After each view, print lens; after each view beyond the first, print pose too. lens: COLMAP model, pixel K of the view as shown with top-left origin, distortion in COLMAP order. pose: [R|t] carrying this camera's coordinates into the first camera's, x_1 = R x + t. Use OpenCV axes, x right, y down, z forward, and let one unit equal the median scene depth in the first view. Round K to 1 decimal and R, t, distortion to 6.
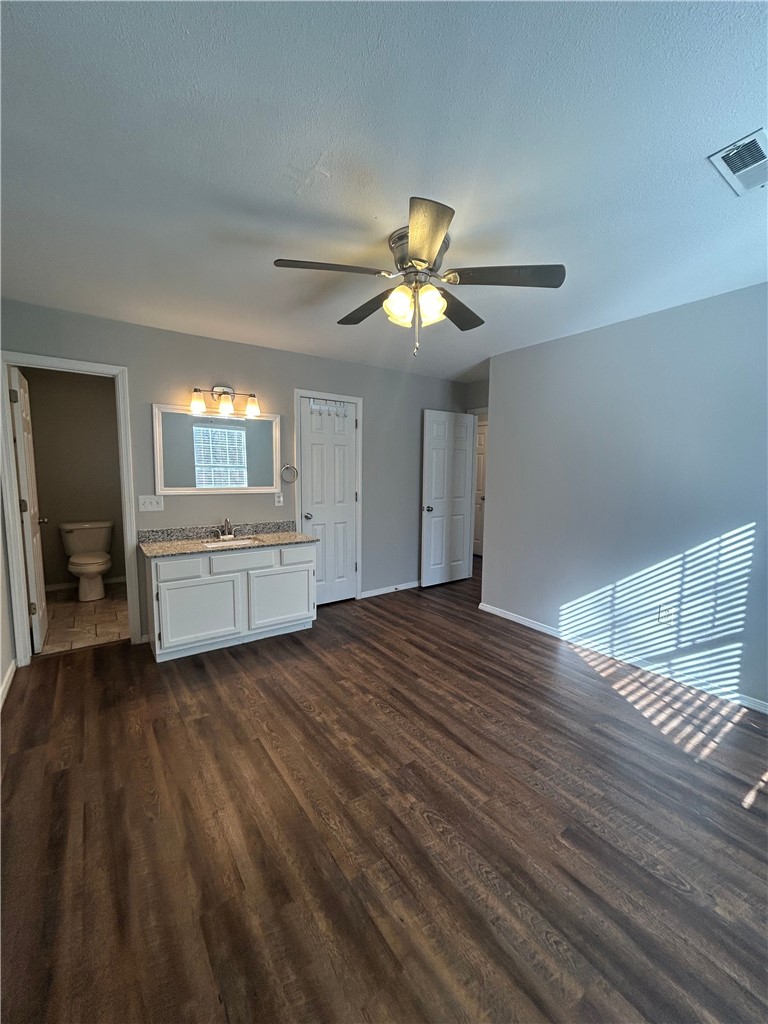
lens RADIAL K [[411.9, 0, 386.3], [0, 411.9, 513.9], [0, 0, 1]] dist [0.000561, -0.000061]
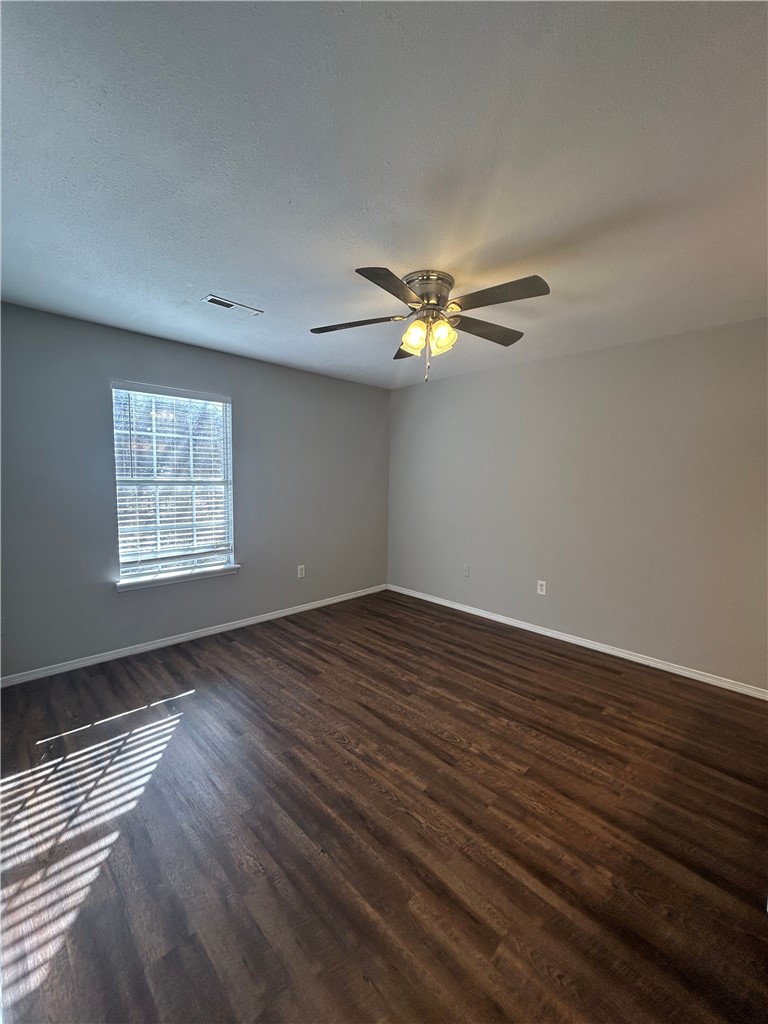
lens RADIAL K [[411.9, 0, 386.3], [0, 411.9, 513.9], [0, 0, 1]] dist [0.000561, -0.000061]
pose [[-0.986611, -0.014997, -0.162398, 0.311178], [-0.047253, 0.979338, 0.196631, -0.210801], [0.156094, 0.201672, -0.966935, 1.858452]]
